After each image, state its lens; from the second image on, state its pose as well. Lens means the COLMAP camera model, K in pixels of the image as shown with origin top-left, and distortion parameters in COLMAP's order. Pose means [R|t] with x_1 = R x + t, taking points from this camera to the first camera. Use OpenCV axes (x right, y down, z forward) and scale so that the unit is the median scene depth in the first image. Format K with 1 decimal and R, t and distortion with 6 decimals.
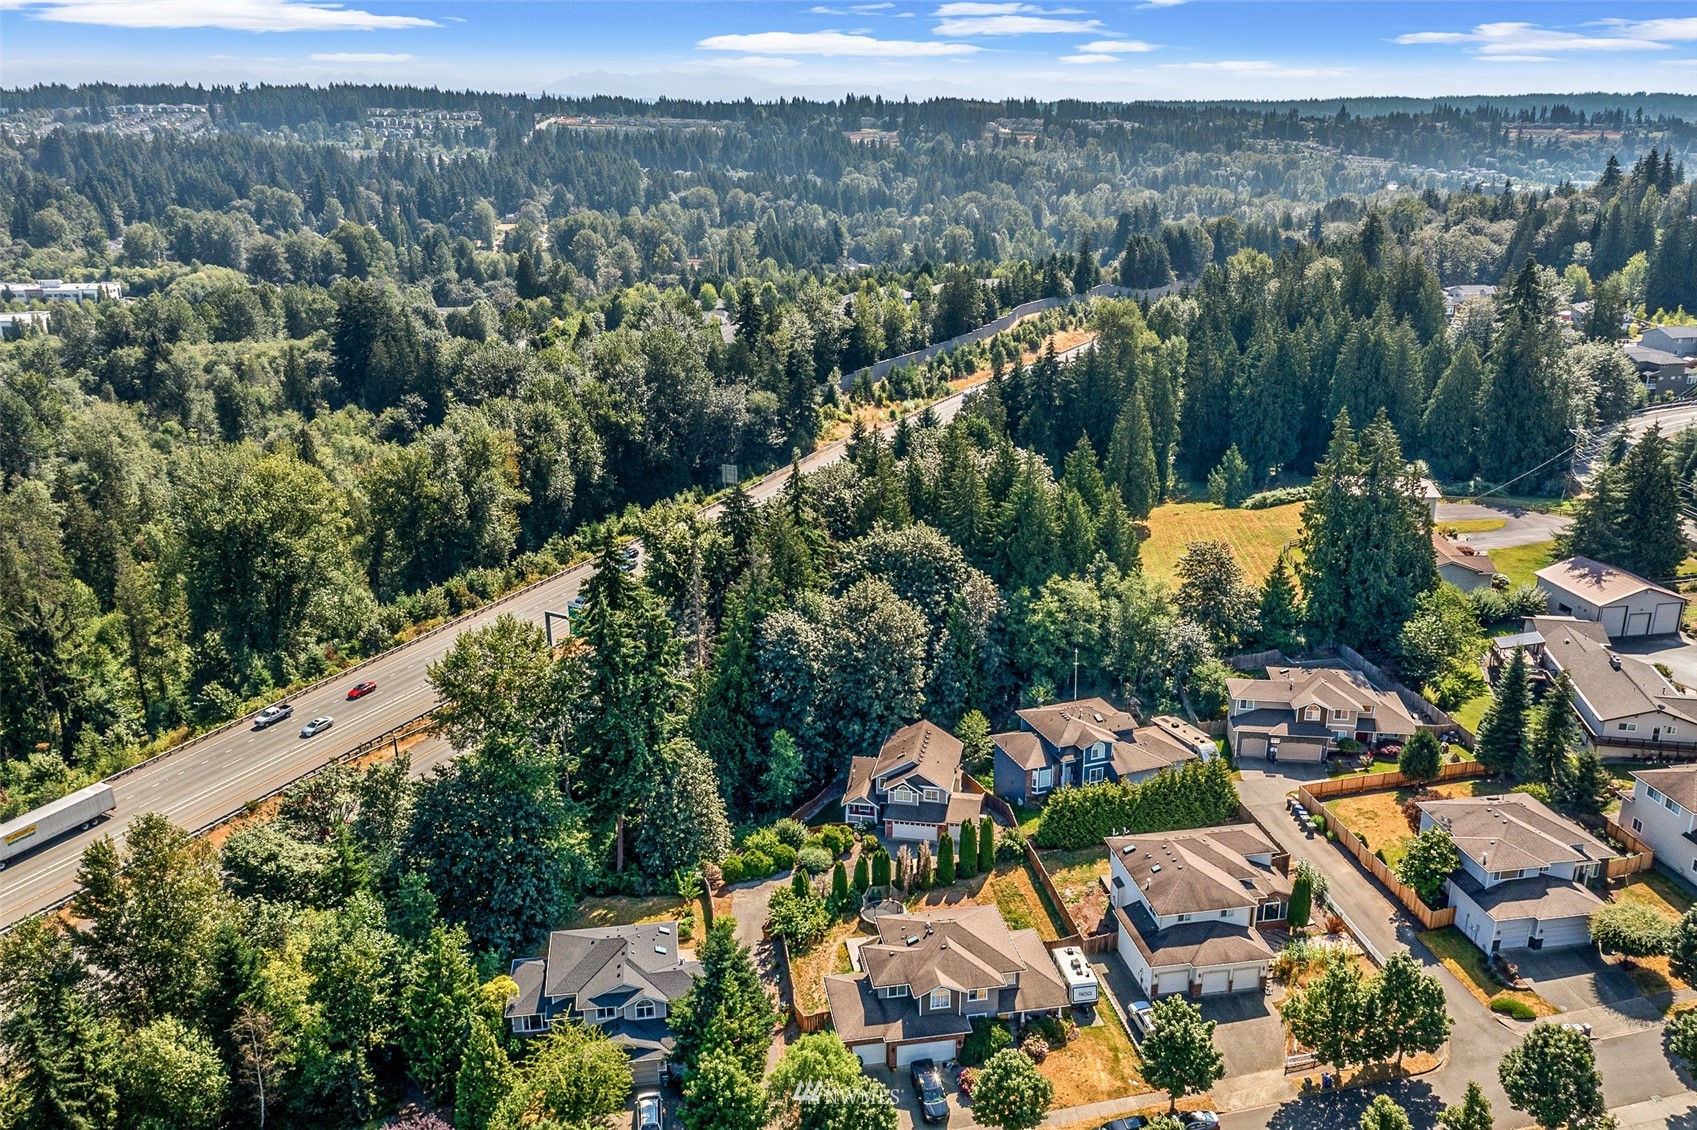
lens RADIAL K [[1355.9, 0, 841.3], [0, 1355.9, 570.1], [0, 0, 1]] dist [0.001118, 0.011004]
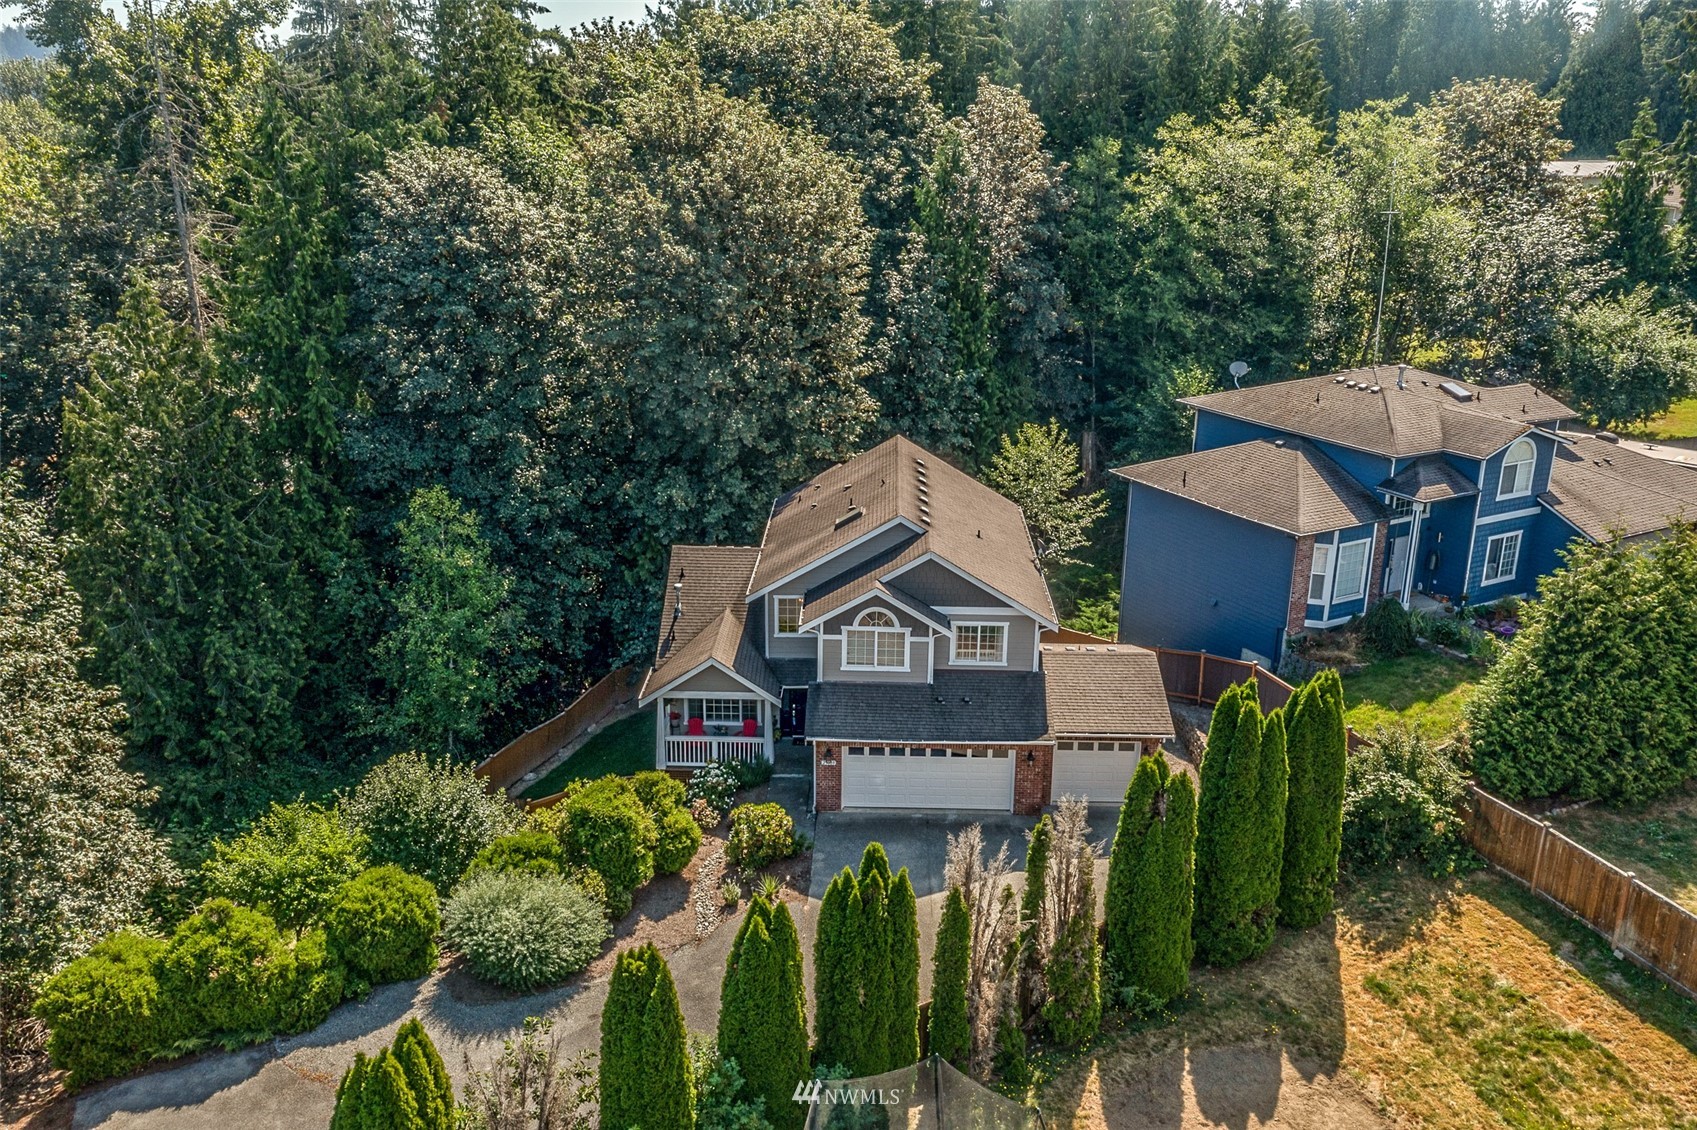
lens RADIAL K [[1355.9, 0, 844.7], [0, 1355.9, 562.2], [0, 0, 1]] dist [0.001118, 0.011004]
pose [[0.987884, -0.040653, 0.149776, 0.001104], [0.041595, 0.999130, -0.003160, 0.149301], [-0.149517, 0.009352, 0.988715, 0.735318]]
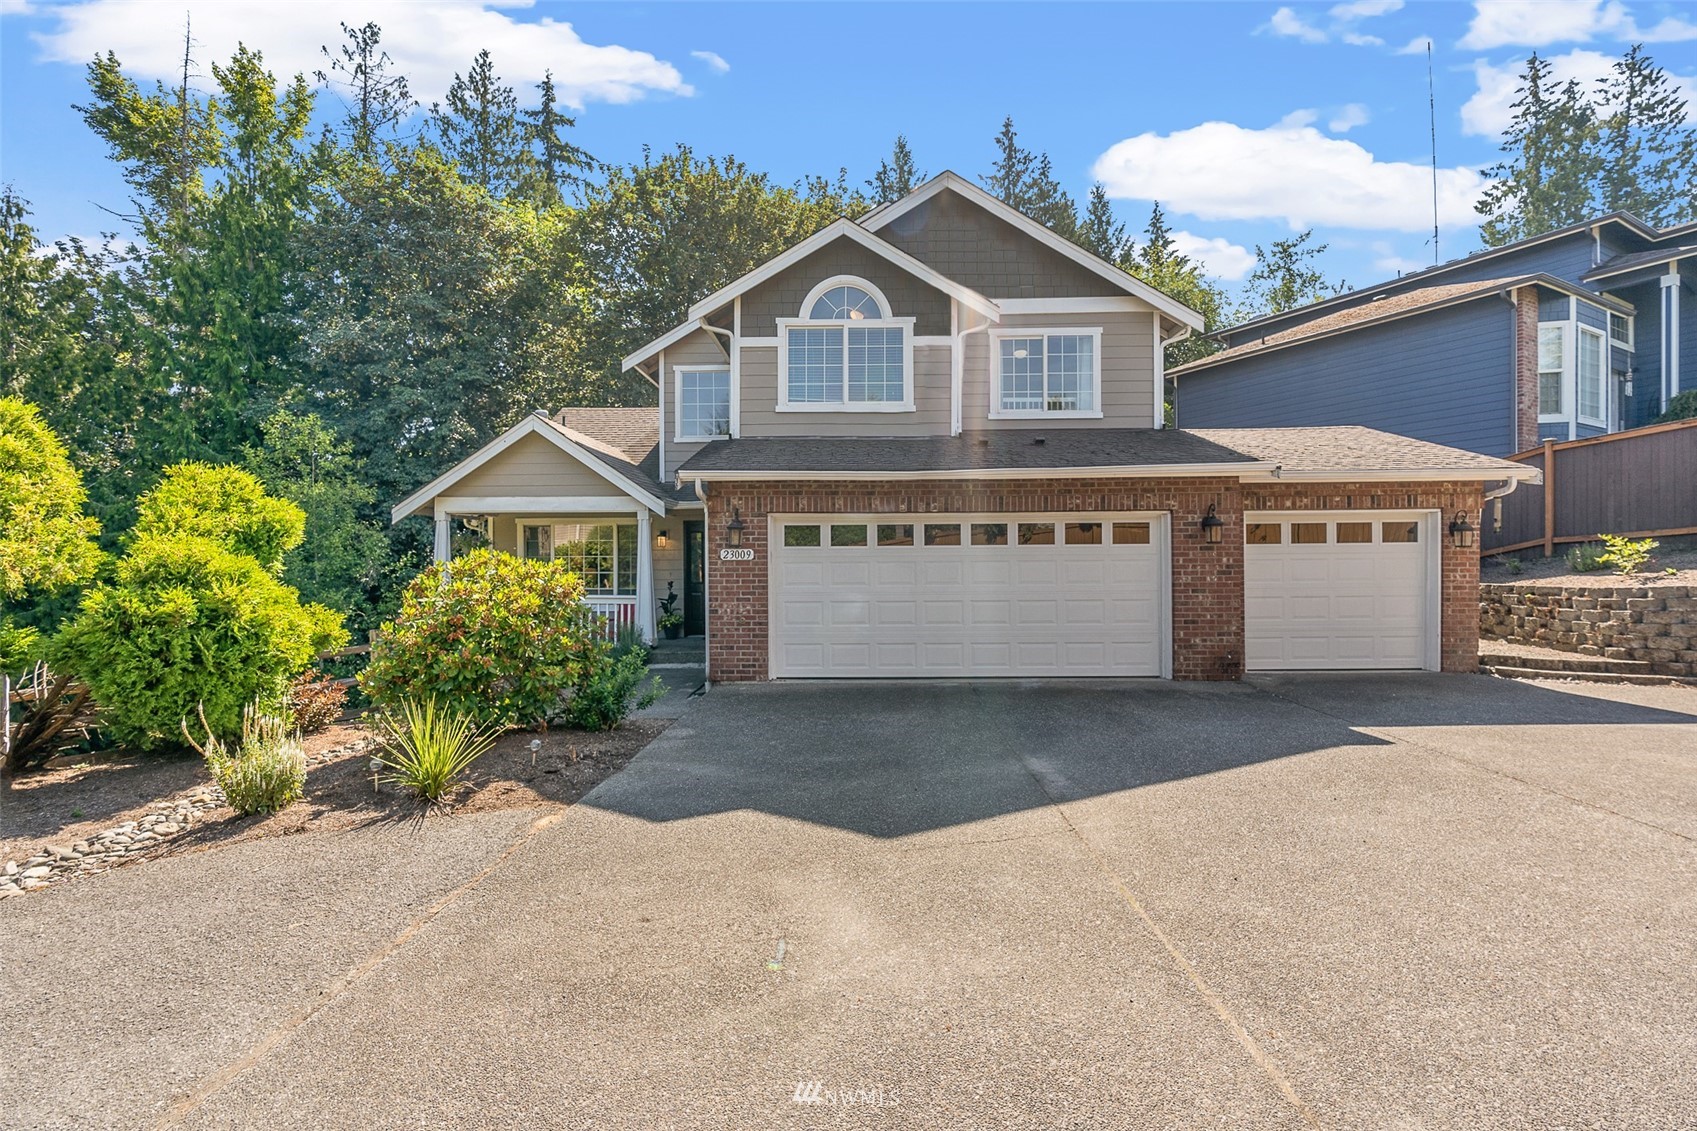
lens RADIAL K [[772.8, 0, 849.6], [0, 772.8, 569.9], [0, 0, 1]] dist [-0.008029, 0.003041]
pose [[0.988361, -0.004574, 0.152061, 0.034391], [0.052571, 0.948238, -0.313180, 0.207506], [-0.142758, 0.317528, 0.937441, 0.929013]]
